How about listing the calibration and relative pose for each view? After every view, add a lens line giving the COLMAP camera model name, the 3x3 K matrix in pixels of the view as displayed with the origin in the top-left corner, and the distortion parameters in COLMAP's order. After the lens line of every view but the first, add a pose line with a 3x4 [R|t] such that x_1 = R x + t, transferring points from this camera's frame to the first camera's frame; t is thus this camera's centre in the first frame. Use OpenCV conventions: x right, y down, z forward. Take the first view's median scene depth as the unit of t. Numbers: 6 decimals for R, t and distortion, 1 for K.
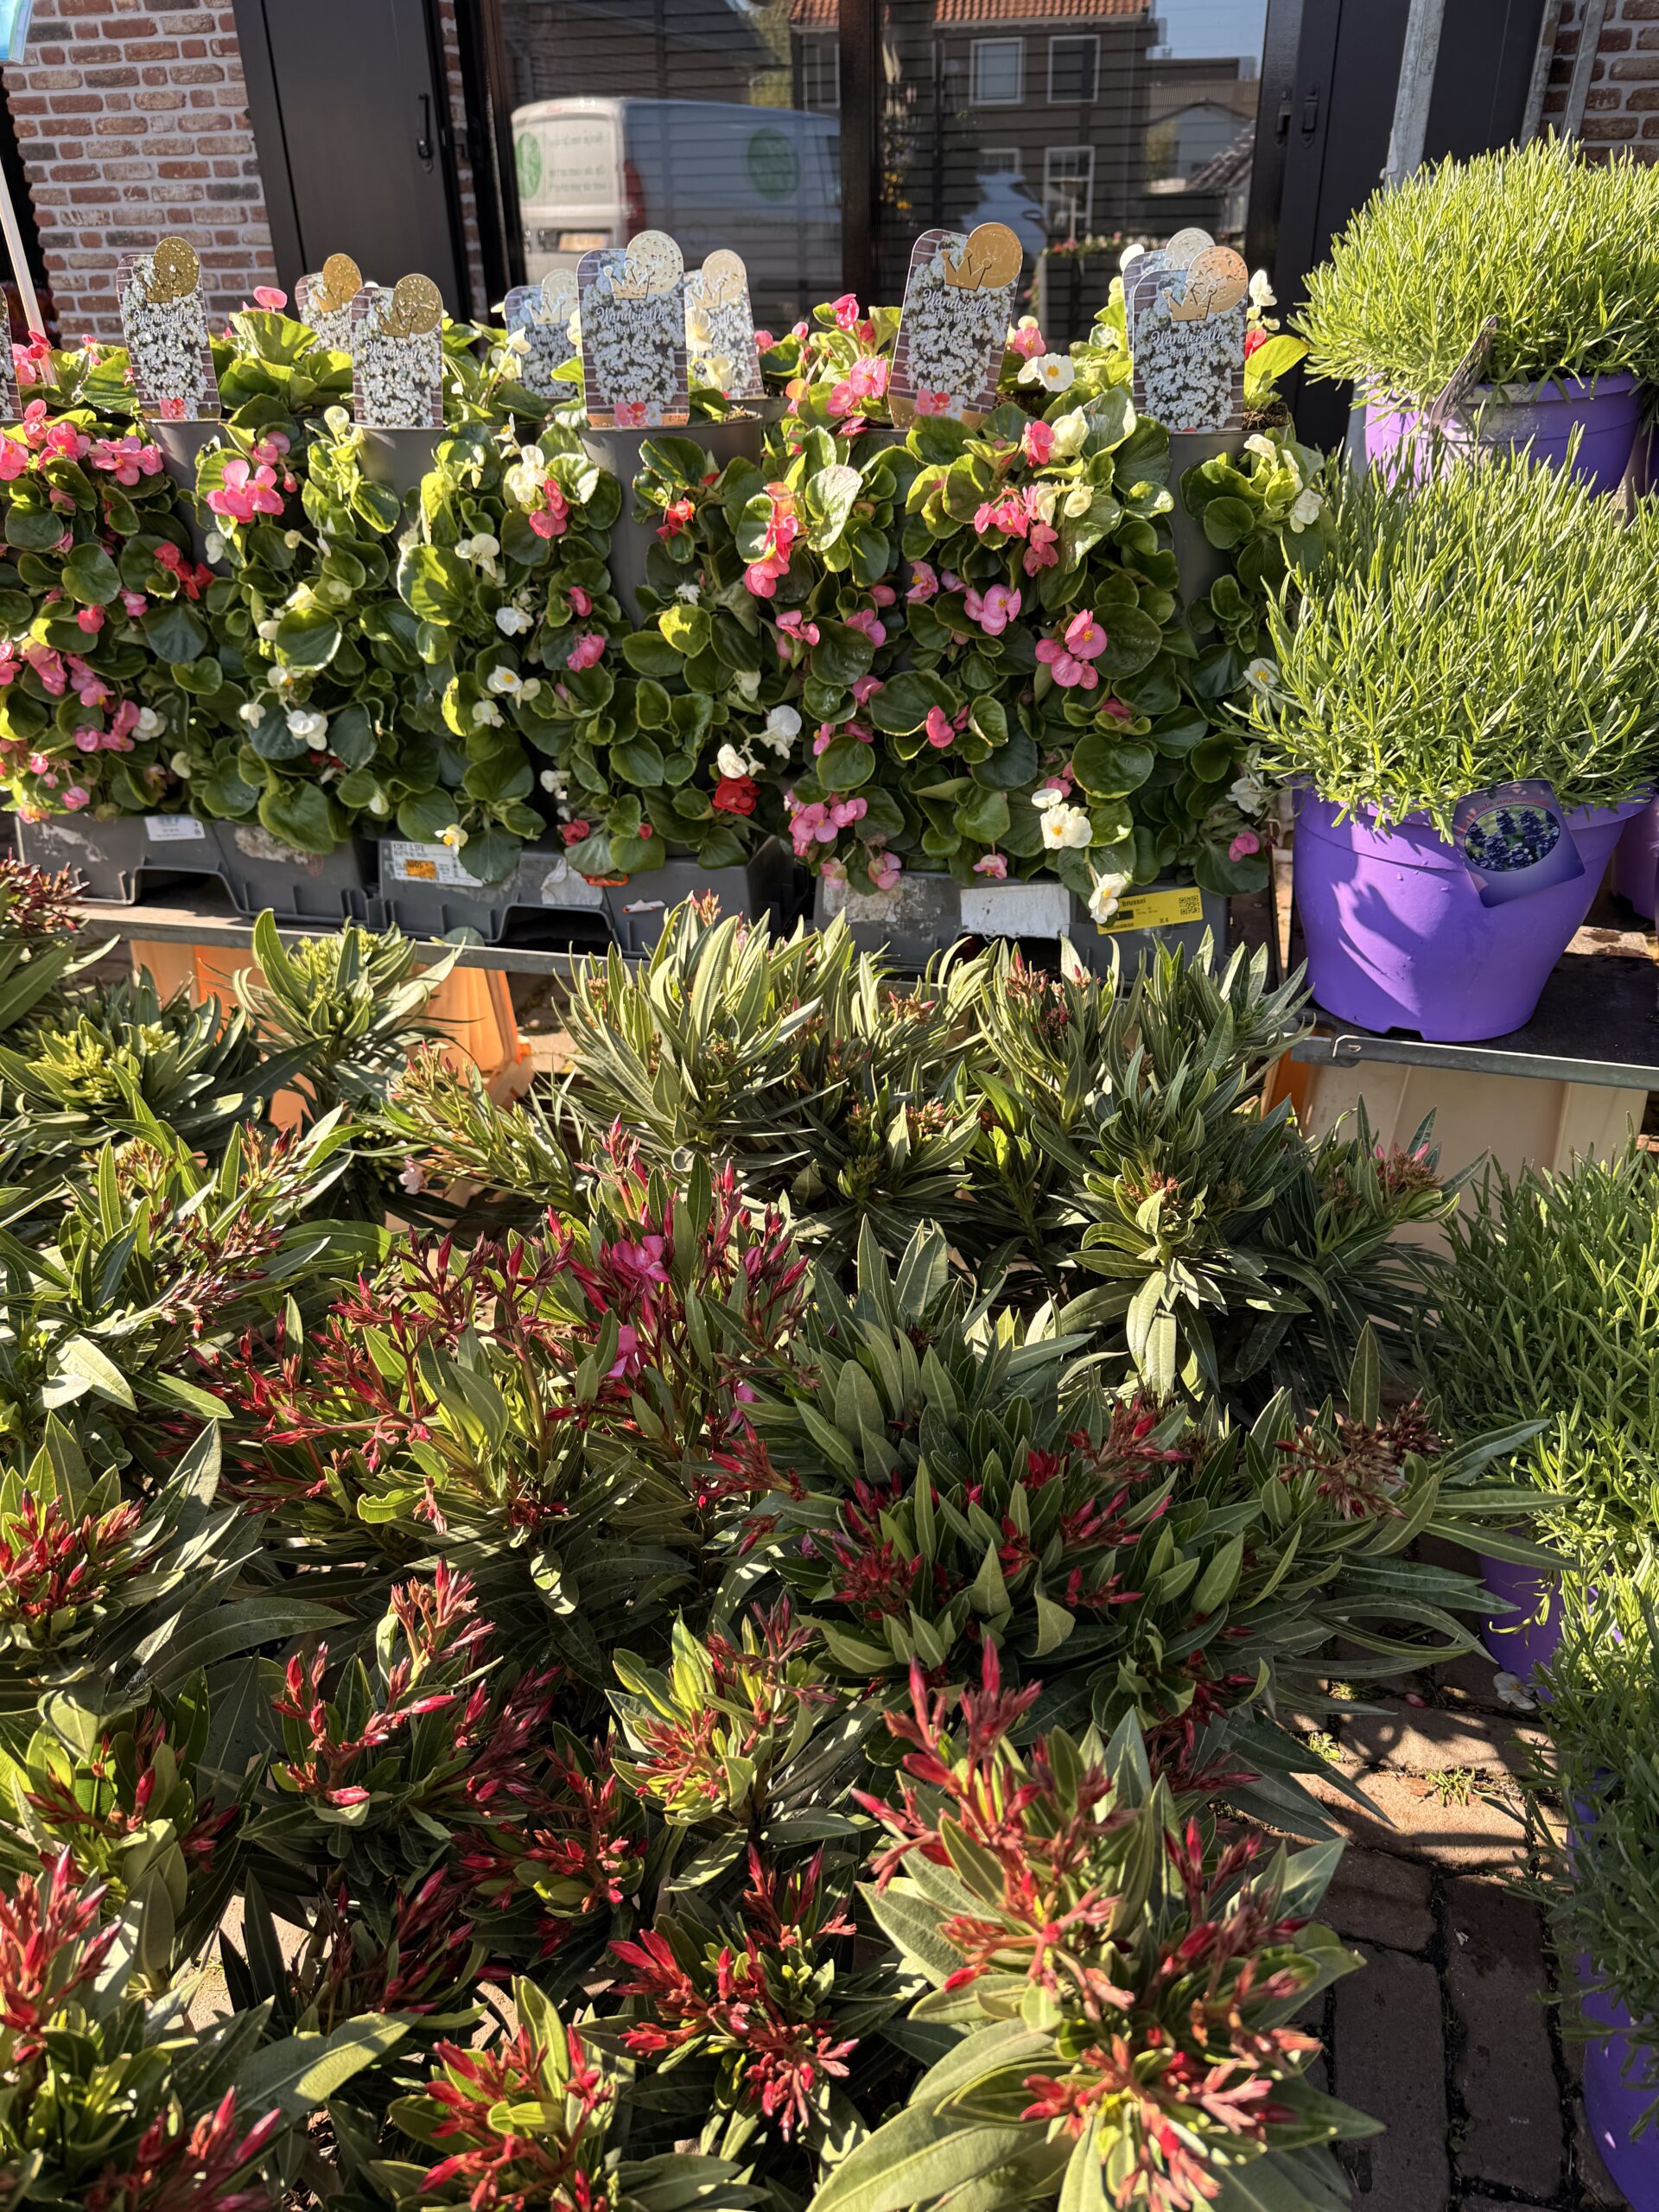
lens RADIAL K [[1528.3, 0, 851.7], [0, 1528.3, 1129.5], [0, 0, 1]] dist [0.020547, -0.023668]
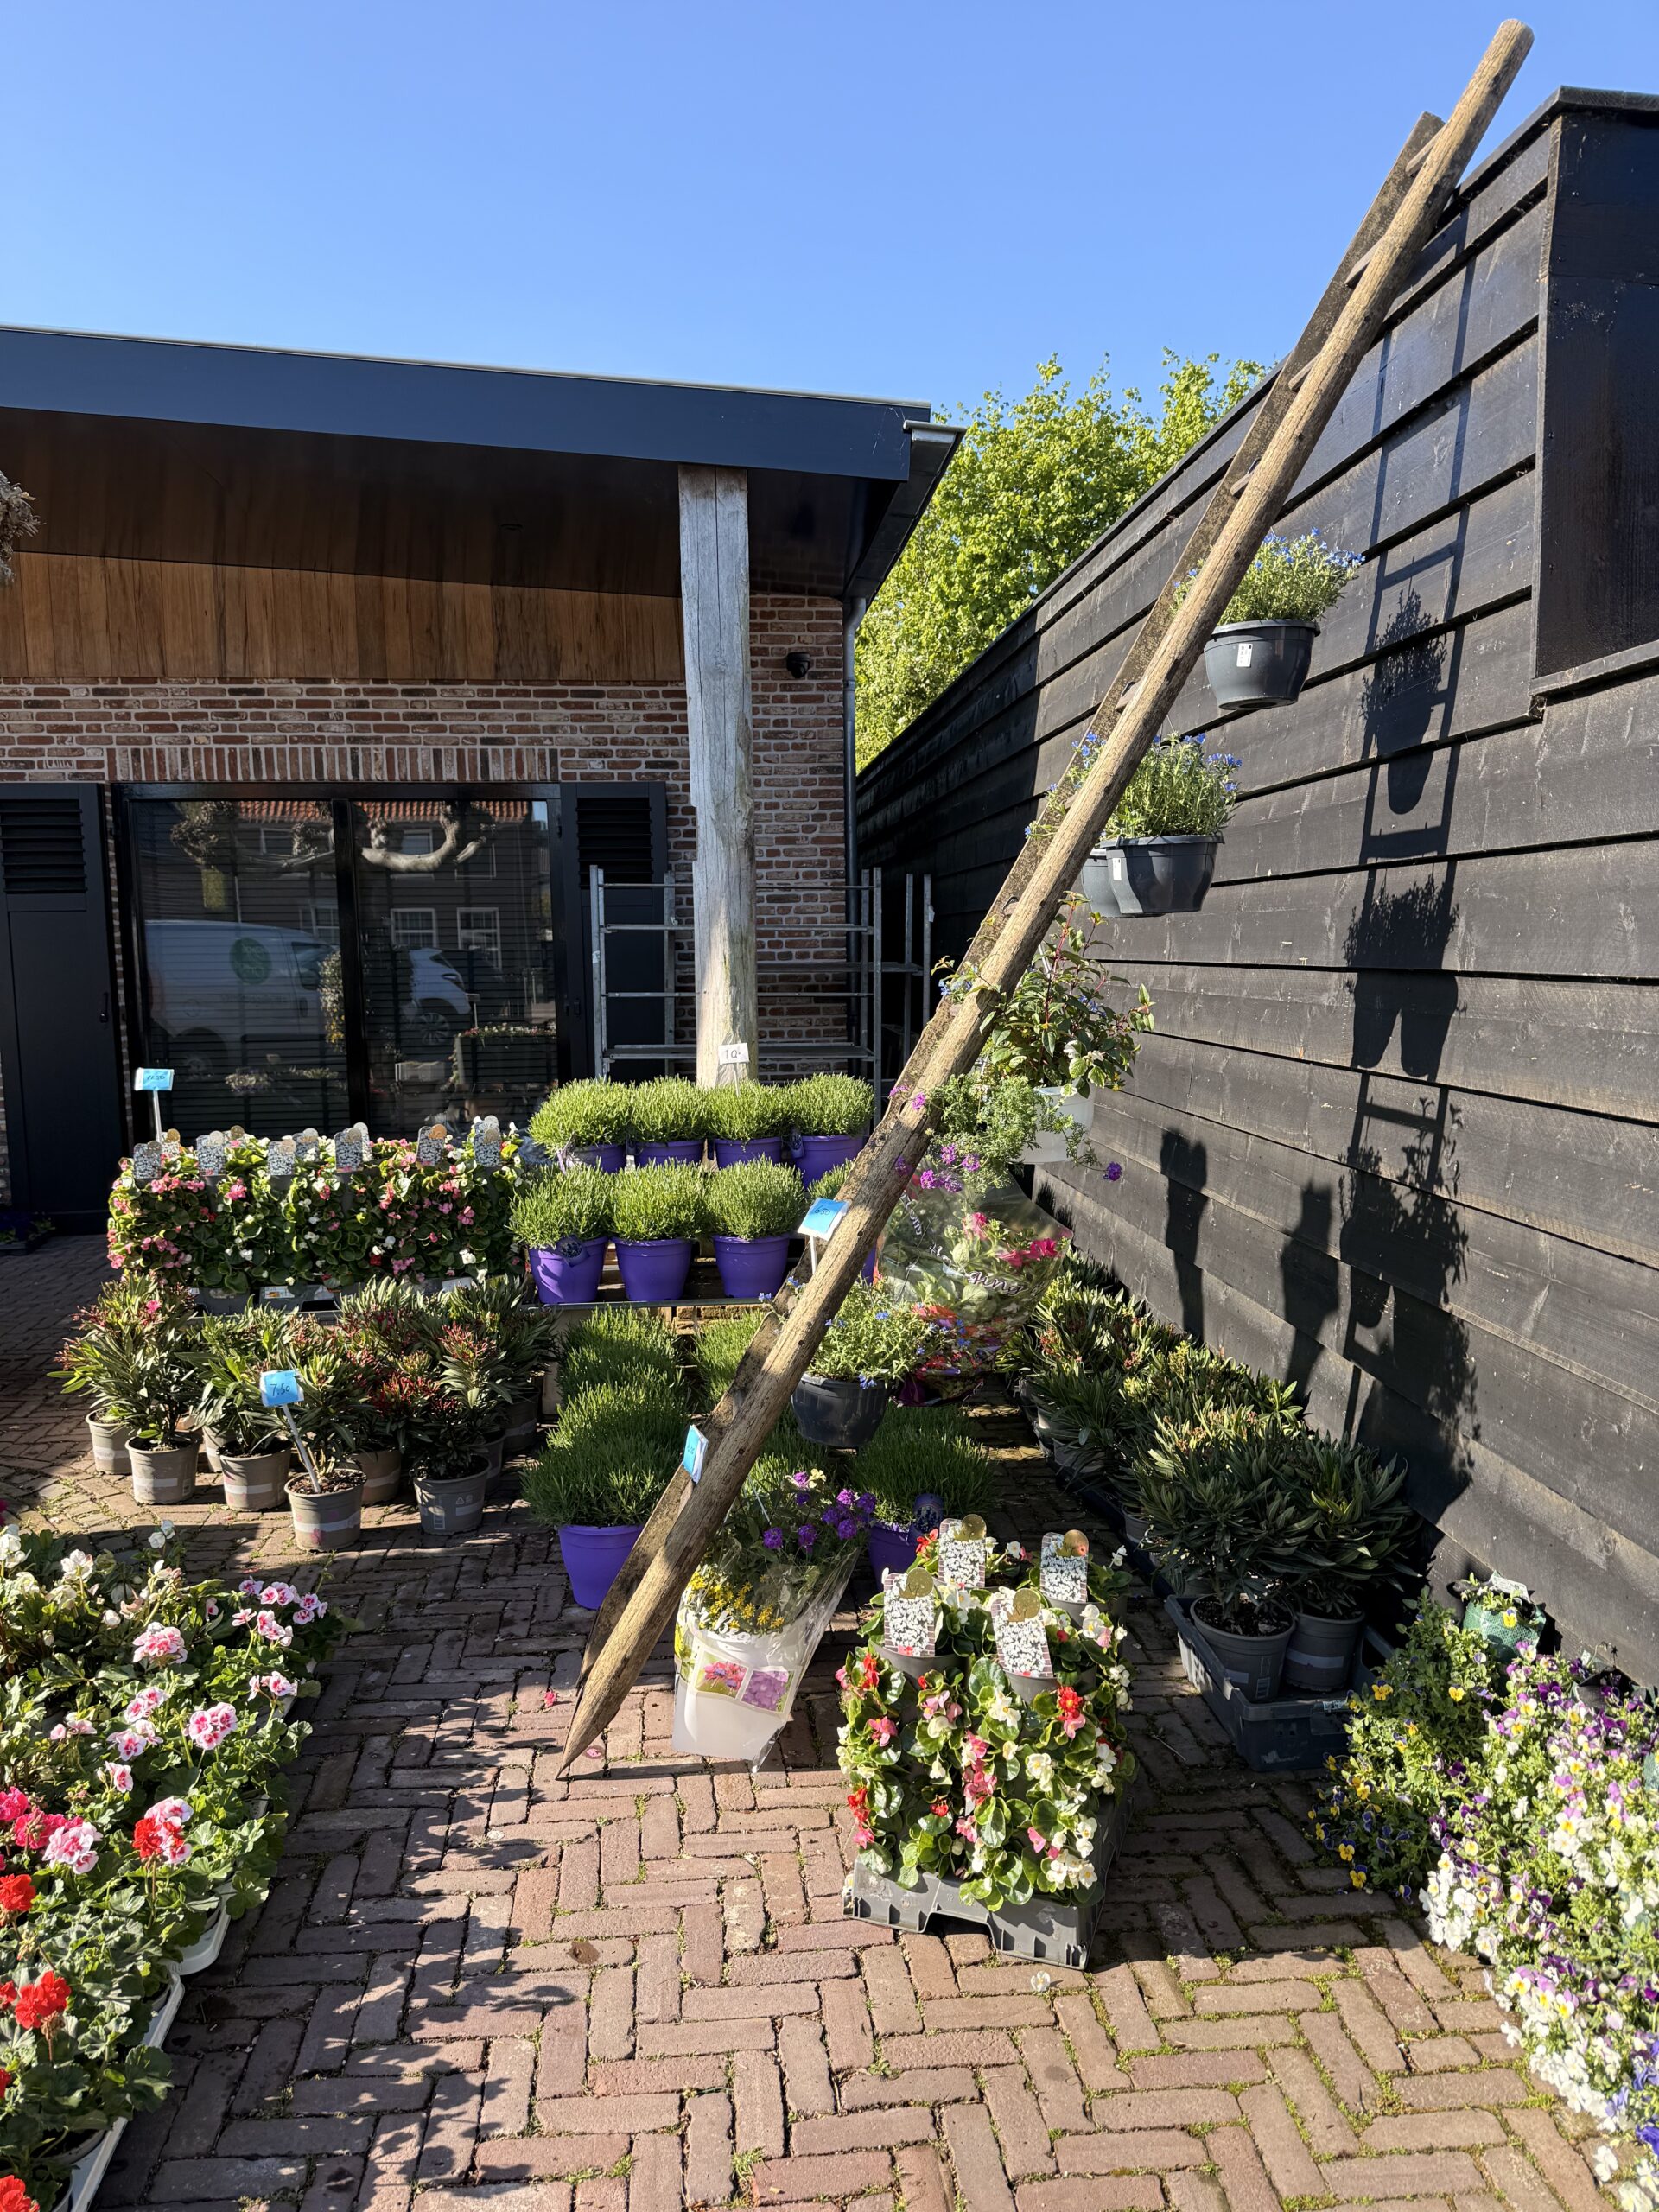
lens RADIAL K [[1528.3, 0, 837.9], [0, 1528.3, 1110.2], [0, 0, 1]] dist [0.020547, -0.023668]
pose [[0.940683, -0.038956, 0.337044, -0.270716], [0.174194, 0.907918, -0.381236, 1.090284], [-0.291157, 0.417333, 0.860849, -2.747345]]
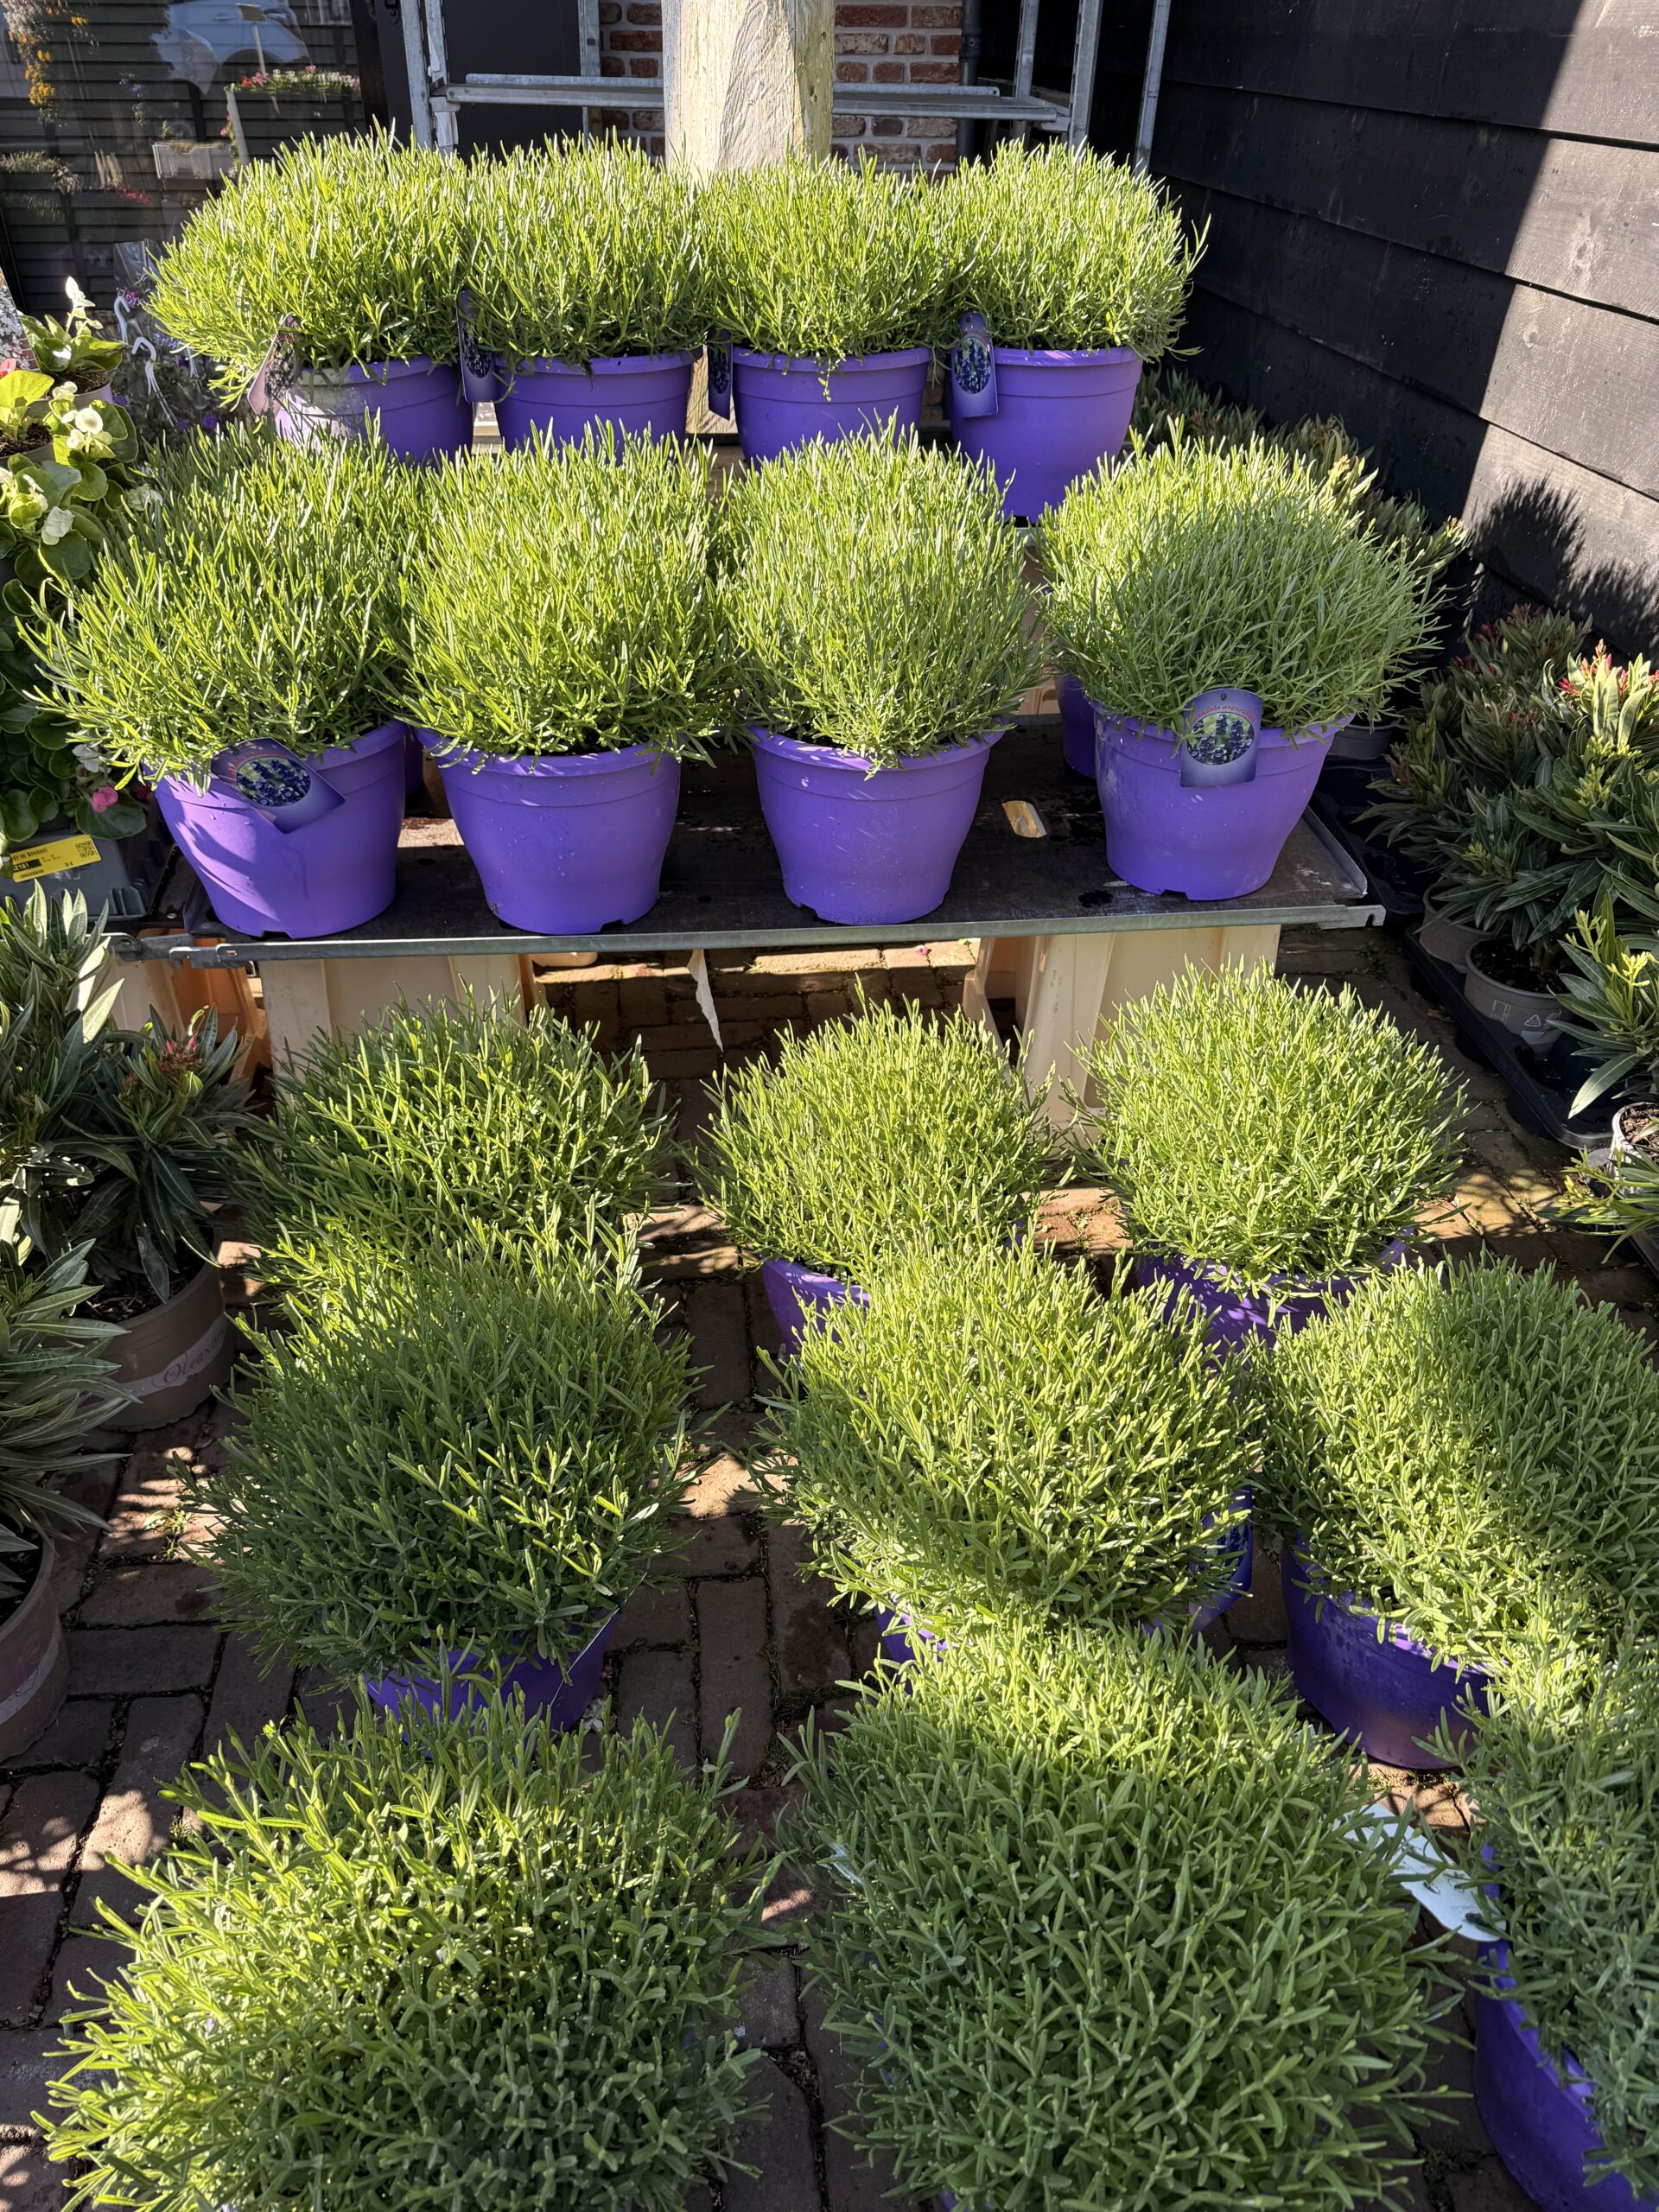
lens RADIAL K [[1528.3, 0, 826.5], [0, 1528.3, 1094.4], [0, 0, 1]] dist [0.020547, -0.023668]
pose [[0.935260, -0.181424, 0.303931, 0.372784], [0.155207, 0.981904, 0.108517, -0.000926], [-0.318118, -0.054320, 0.946494, -0.321610]]
